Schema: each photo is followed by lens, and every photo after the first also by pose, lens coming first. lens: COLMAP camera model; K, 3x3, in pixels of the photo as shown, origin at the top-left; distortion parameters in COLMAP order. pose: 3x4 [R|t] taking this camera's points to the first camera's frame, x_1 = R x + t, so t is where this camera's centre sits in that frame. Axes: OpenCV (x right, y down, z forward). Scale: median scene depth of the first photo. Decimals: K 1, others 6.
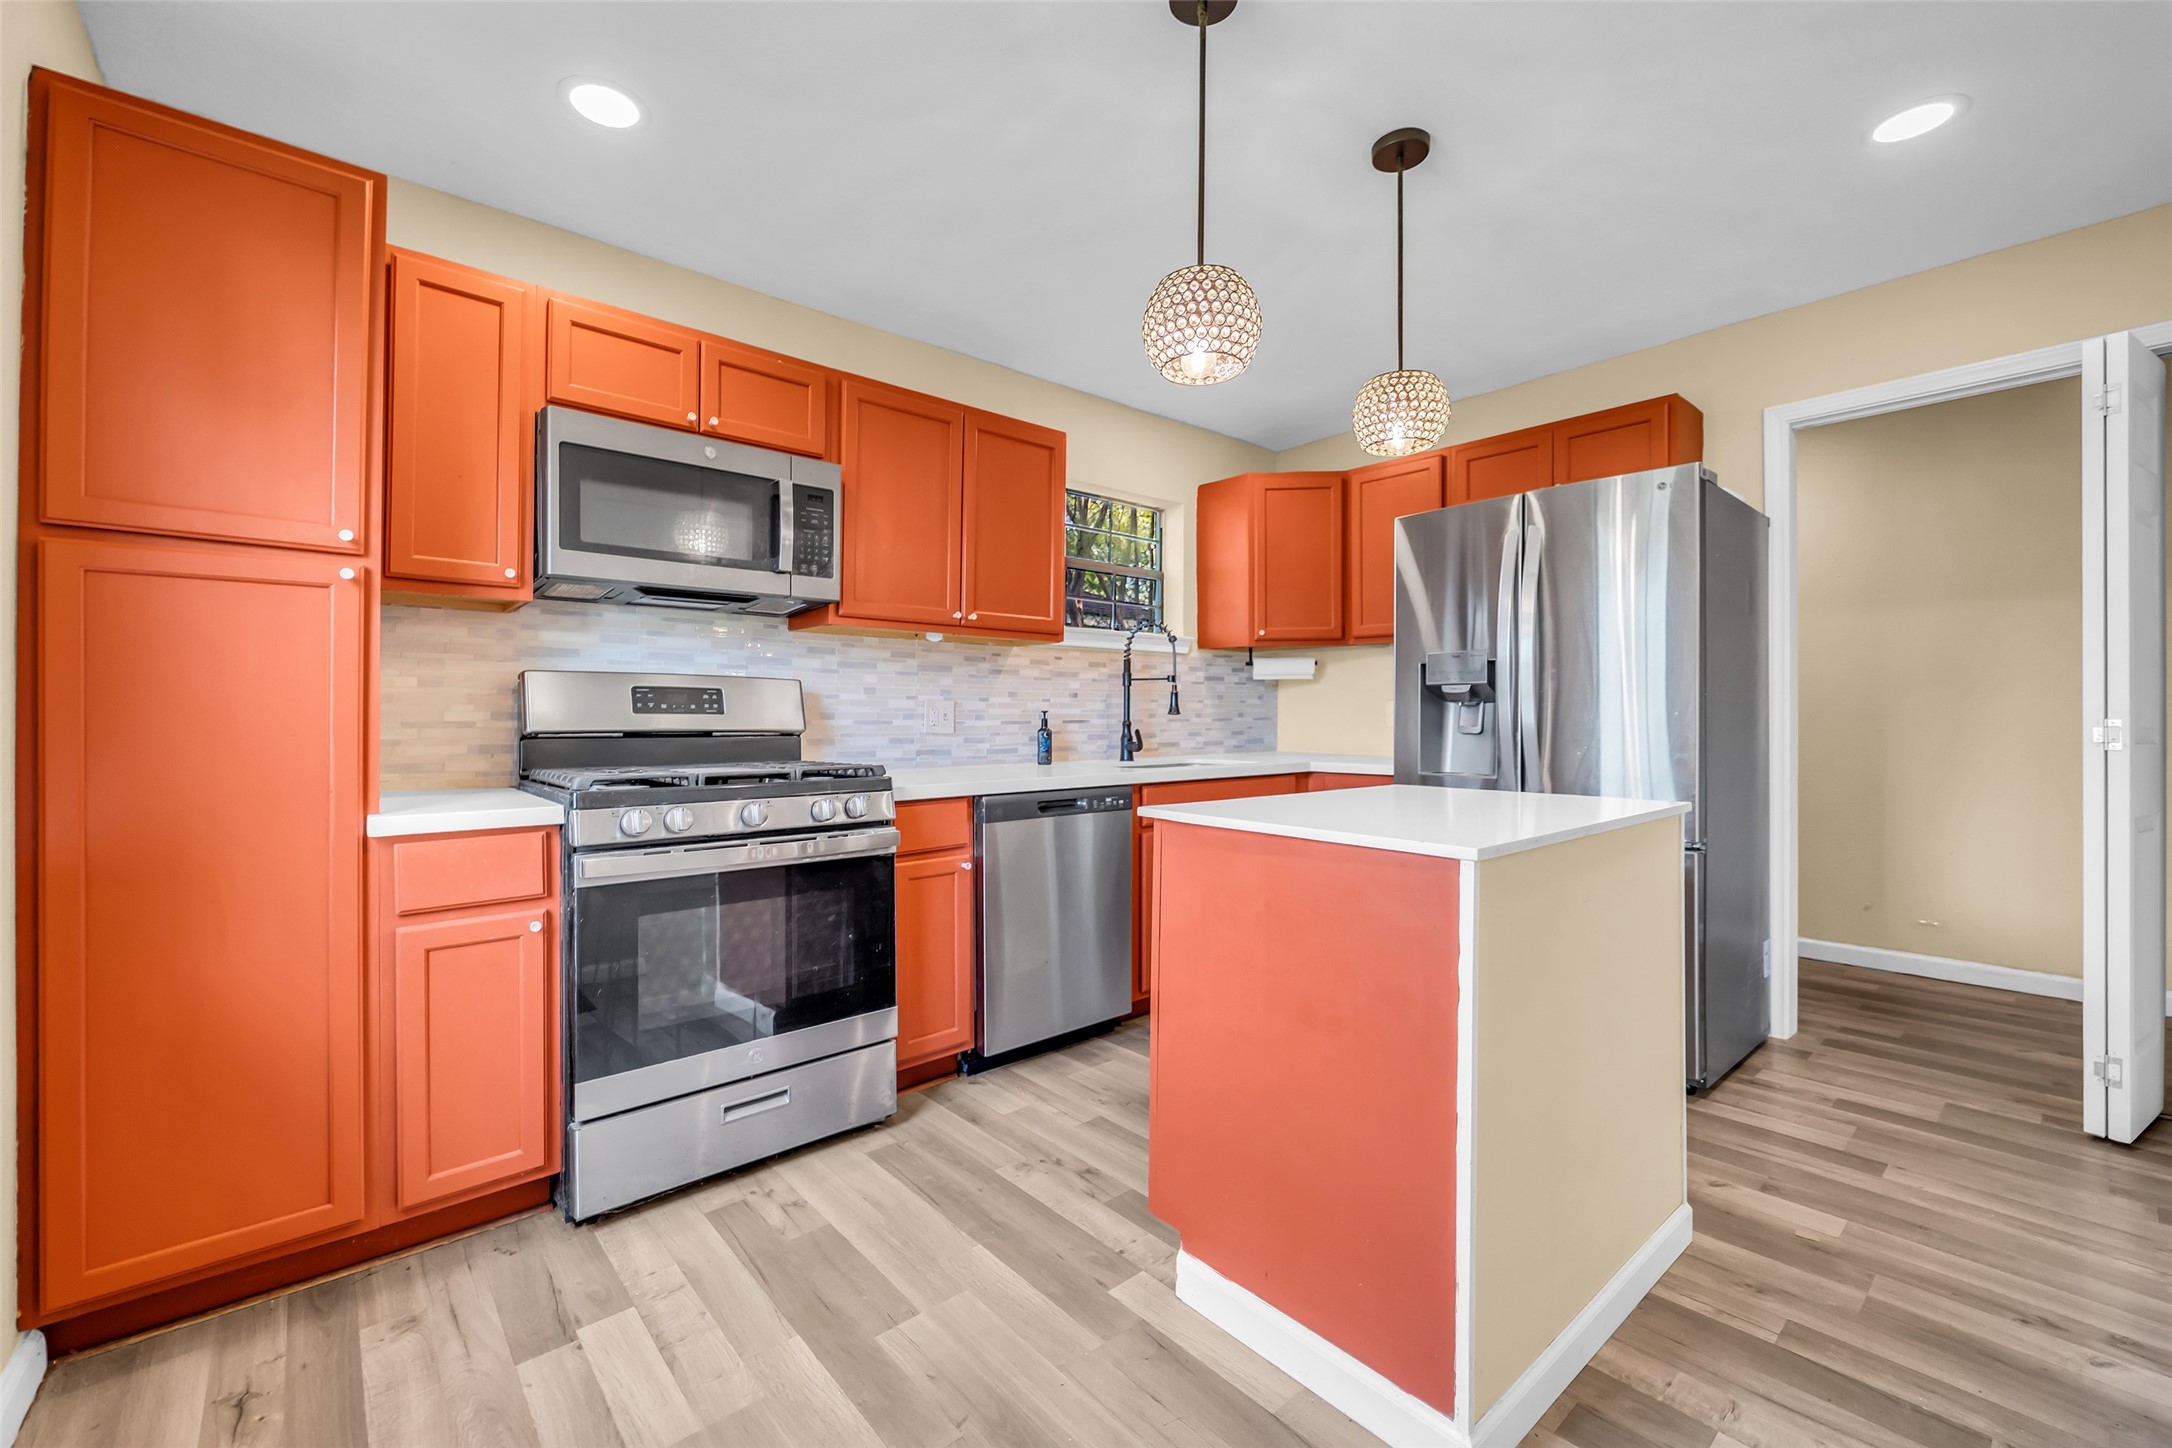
lens RADIAL K [[892.6, 0, 1063.0], [0, 892.6, 714.3], [0, 0, 1]] dist [0.002463, -0.000031]
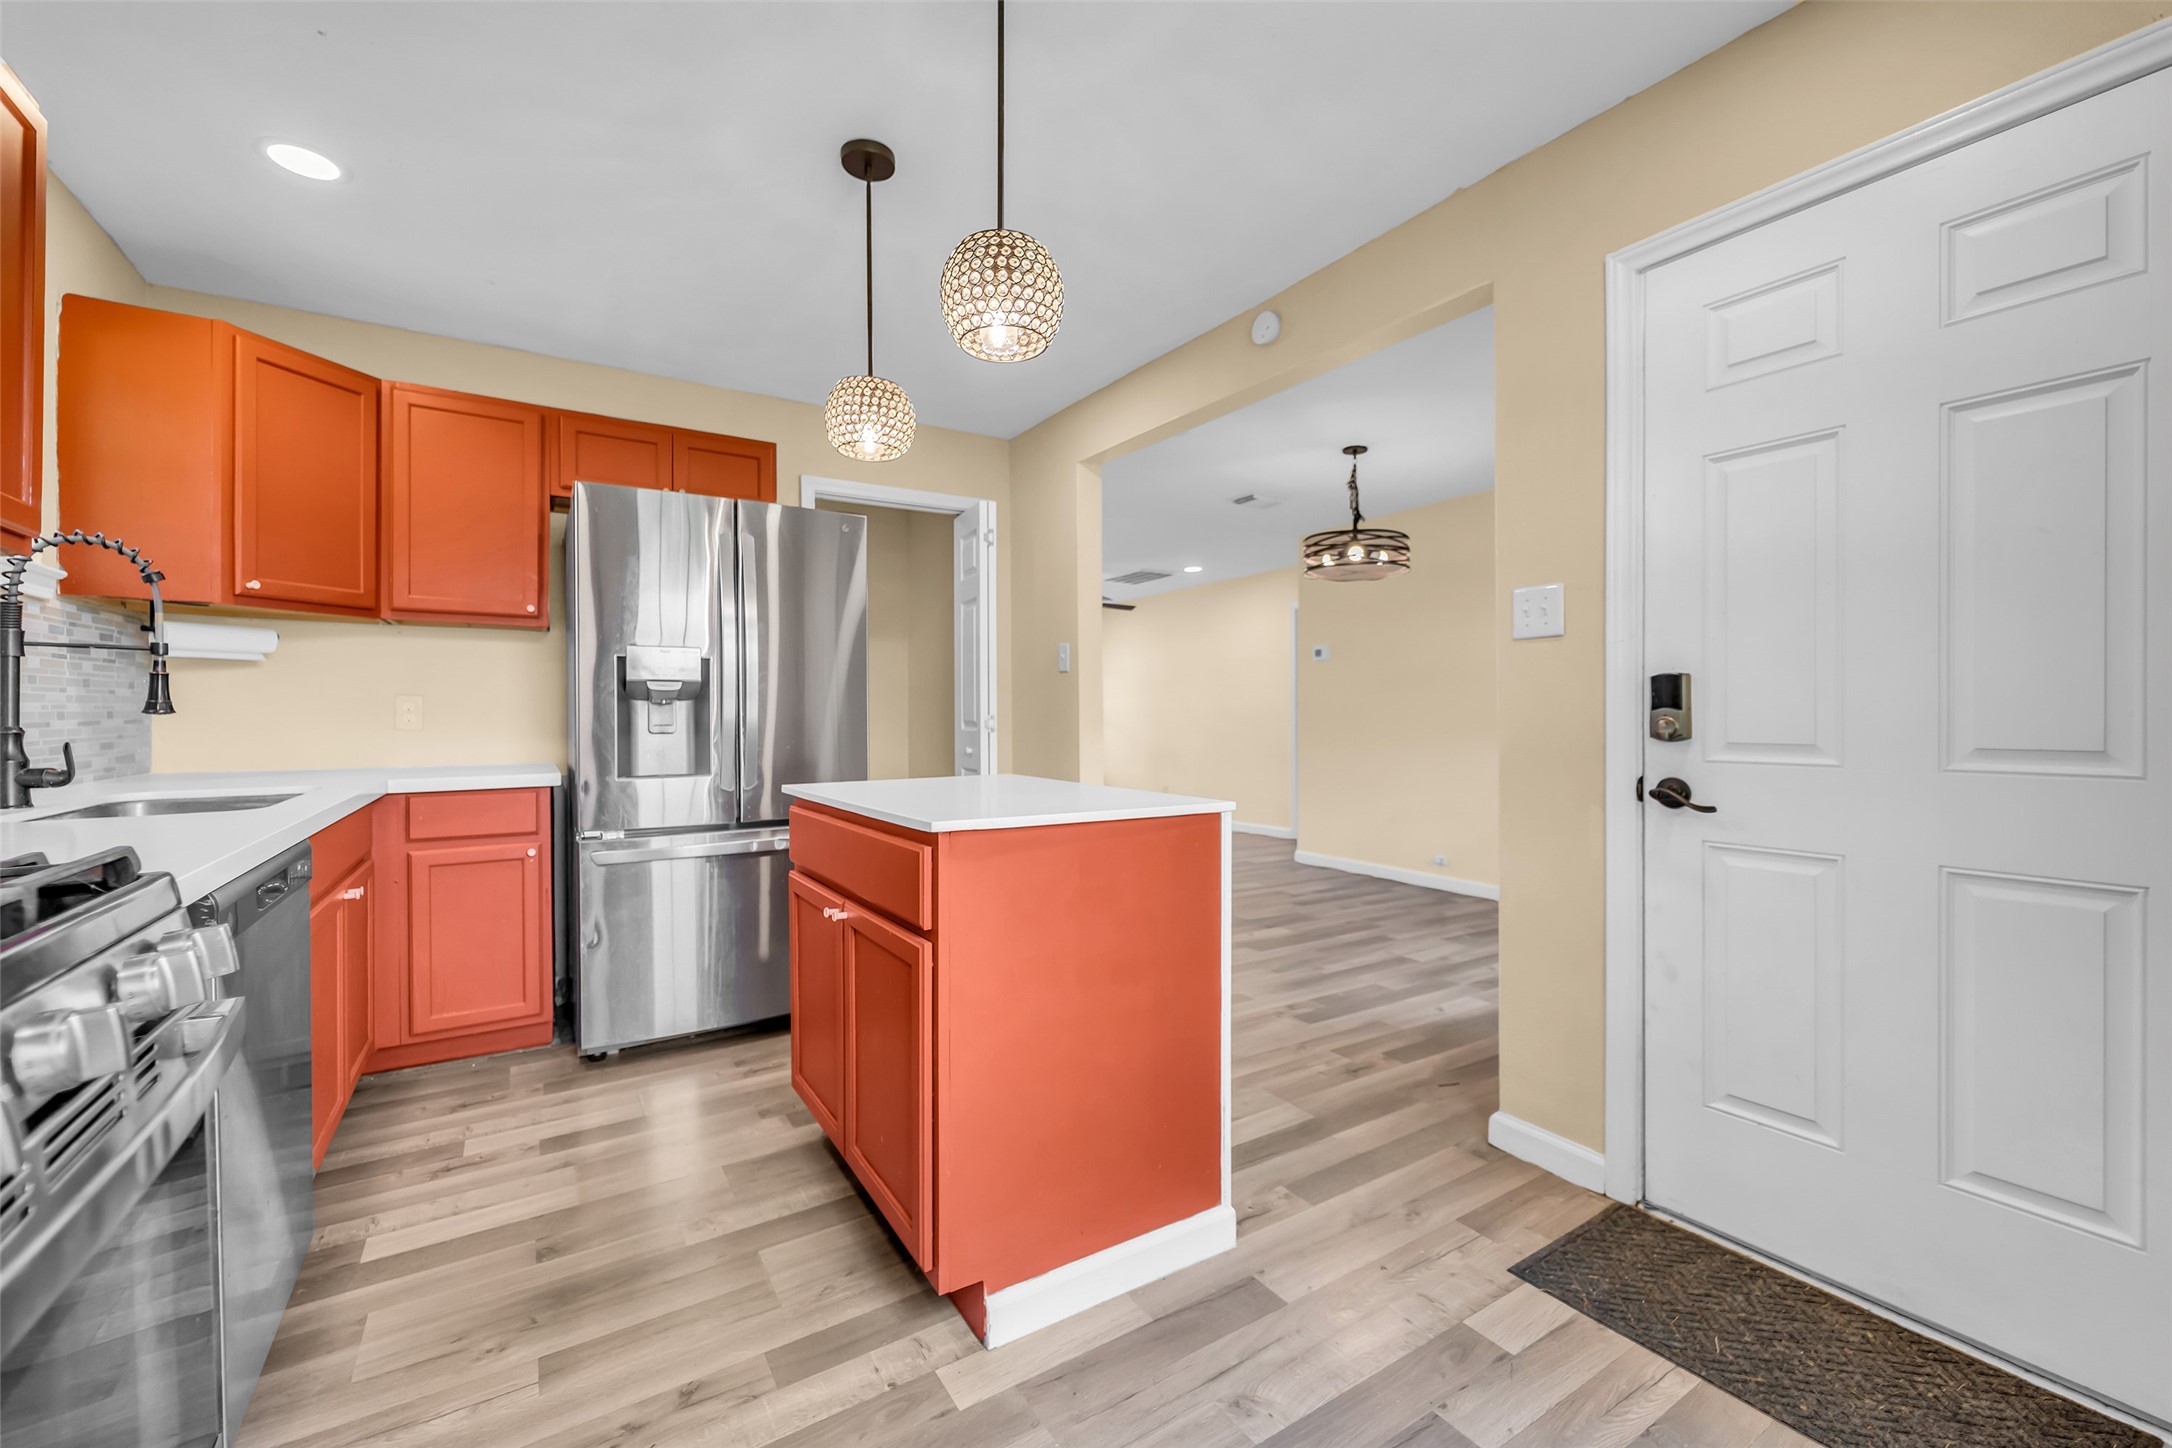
lens RADIAL K [[874.3, 0, 1080.9], [0, 874.3, 715.3], [0, 0, 1]] dist [0.002224, -0.000072]
pose [[0.129641, -0.004166, 0.991552, -0.446380], [0.002595, 0.999989, 0.003862, 0.000601], [-0.991558, 0.002072, 0.129651, 0.475151]]
